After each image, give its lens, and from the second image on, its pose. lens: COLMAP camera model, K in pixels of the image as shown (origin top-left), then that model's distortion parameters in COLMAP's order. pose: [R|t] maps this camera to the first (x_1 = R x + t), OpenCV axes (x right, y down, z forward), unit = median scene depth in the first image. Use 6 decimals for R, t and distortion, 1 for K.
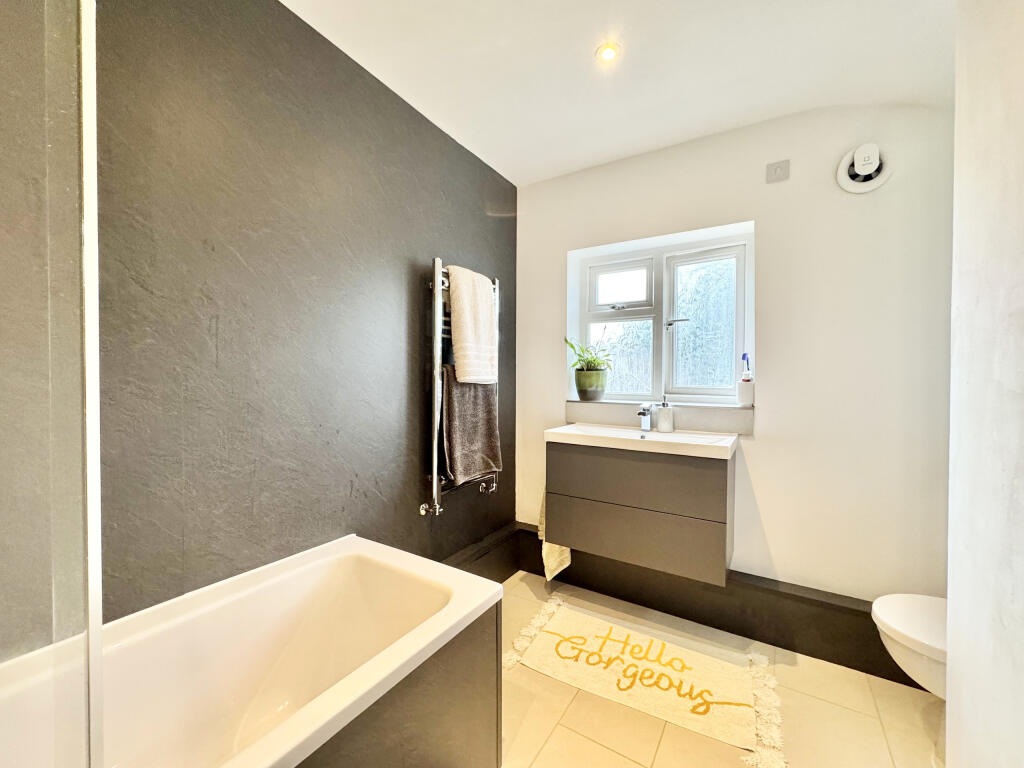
lens RADIAL K [[404.7, 0, 508.5], [0, 404.7, 381.9], [0, 0, 1]] dist [-0.000546, 0.000253]
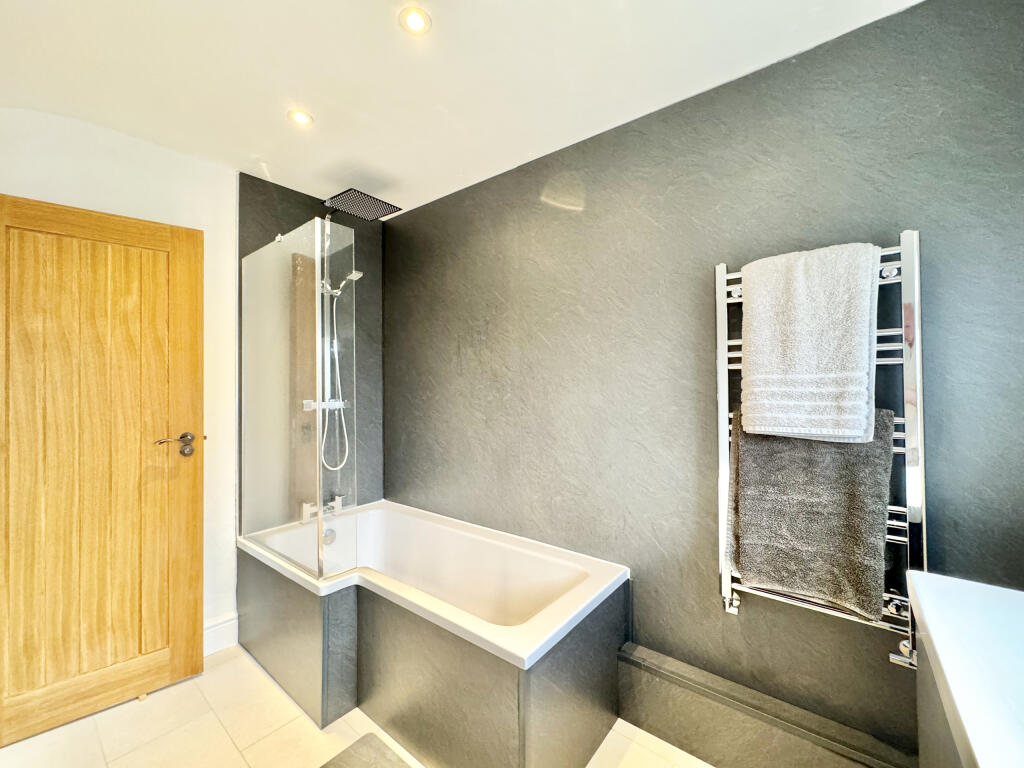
lens RADIAL K [[404.7, 0, 508.5], [0, 404.7, 381.9], [0, 0, 1]] dist [-0.000546, 0.000253]
pose [[-0.092369, -0.019458, -0.995535, 0.686273], [-0.004139, 0.999808, -0.019158, -0.082849], [0.995716, 0.002351, -0.092431, 0.776094]]
